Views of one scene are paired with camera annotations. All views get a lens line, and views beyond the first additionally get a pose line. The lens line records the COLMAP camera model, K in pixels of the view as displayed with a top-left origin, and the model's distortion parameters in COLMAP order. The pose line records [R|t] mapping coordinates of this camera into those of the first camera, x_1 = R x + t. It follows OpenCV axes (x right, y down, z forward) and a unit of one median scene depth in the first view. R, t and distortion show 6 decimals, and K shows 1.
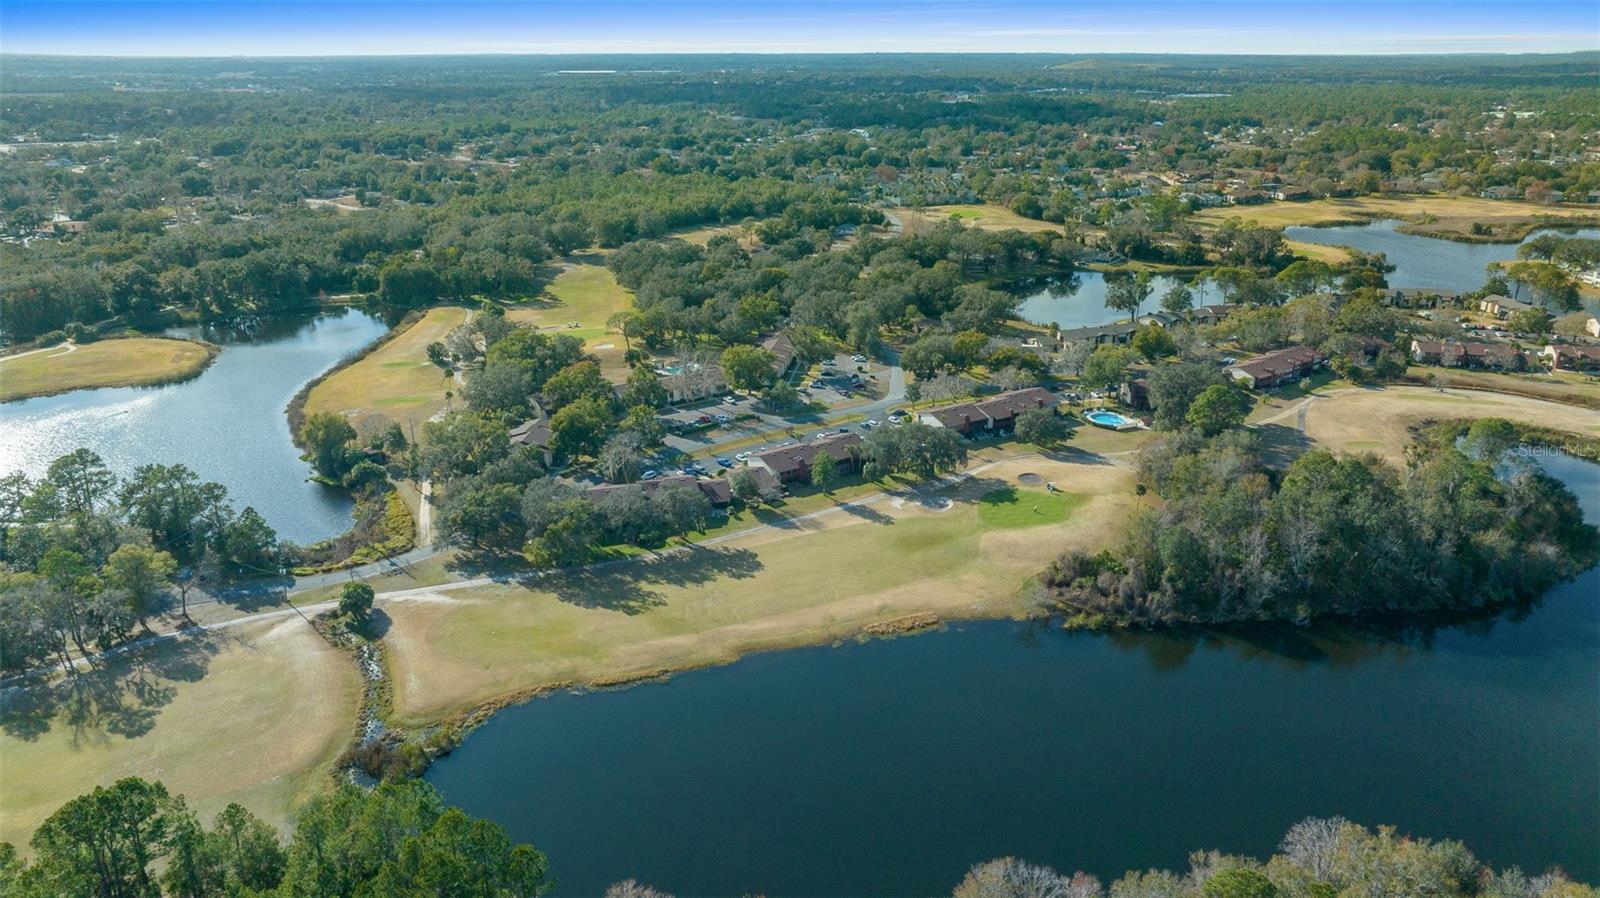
lens RADIAL K [[1116.3, 0, 800.0], [0, 1116.3, 449.0], [0, 0, 1]] dist [-0.025633, 0.004750]
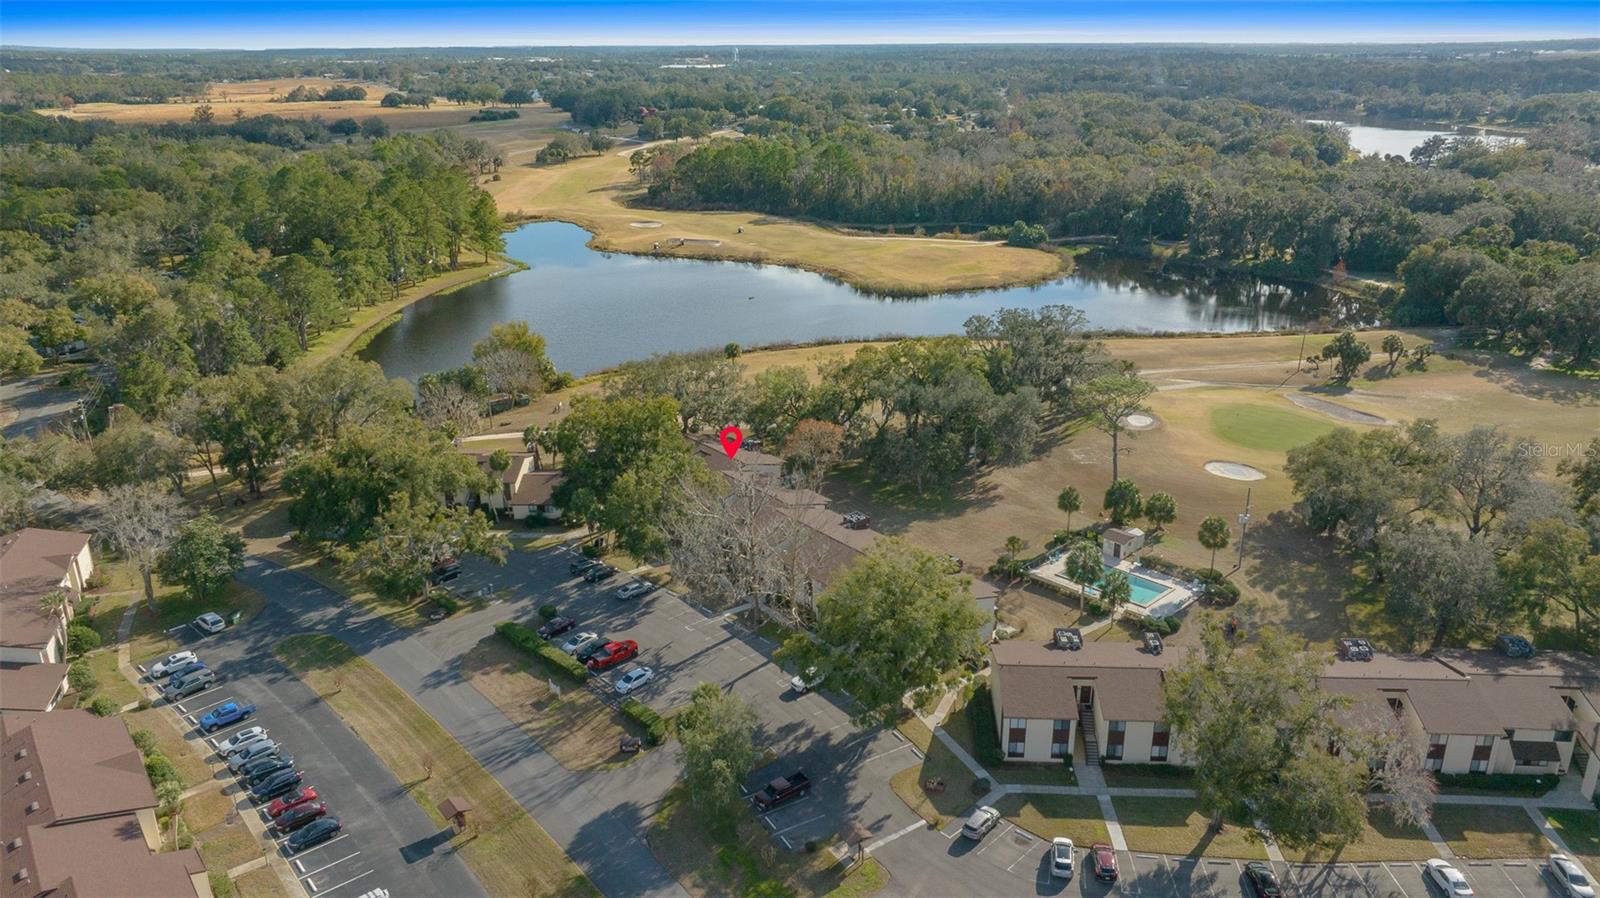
lens RADIAL K [[1116.3, 0, 800.0], [0, 1116.3, 449.0], [0, 0, 1]] dist [-0.025633, 0.004750]
pose [[0.062919, 0.341315, -0.937841, 0.221311], [-0.328490, 0.894425, 0.303476, -0.205971], [0.942409, 0.288977, 0.168395, 0.964532]]
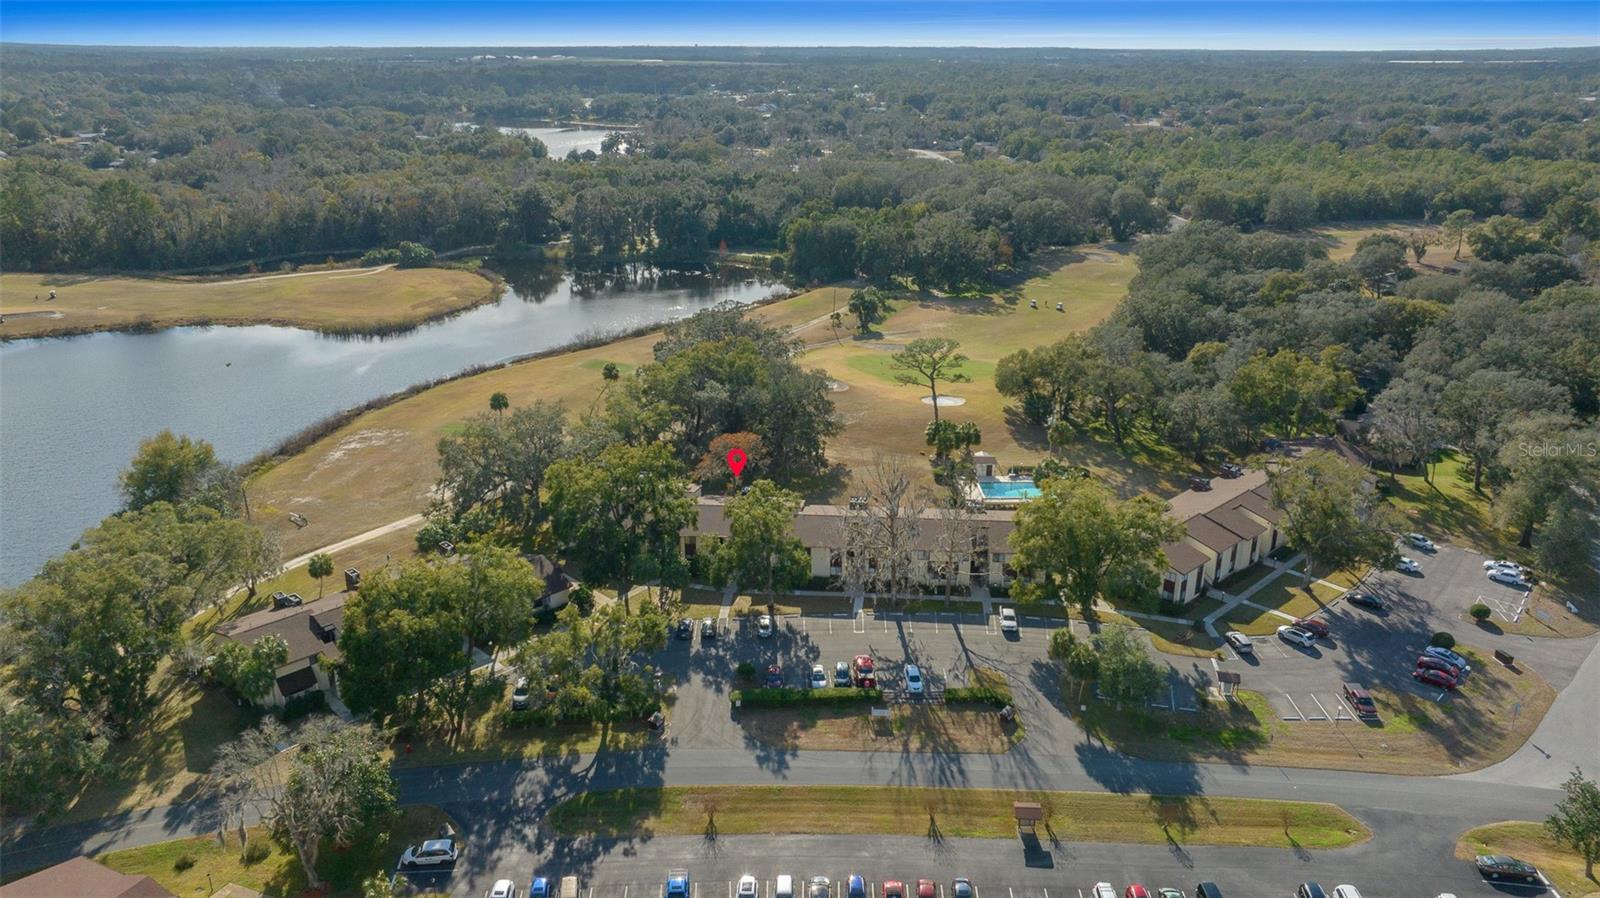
lens RADIAL K [[1116.3, 0, 800.0], [0, 1116.3, 449.0], [0, 0, 1]] dist [-0.025633, 0.004750]
pose [[0.772236, 0.218854, -0.596451, 0.096135], [-0.216560, 0.973250, 0.076727, -0.116941], [0.597288, 0.069916, 0.798974, 0.685763]]
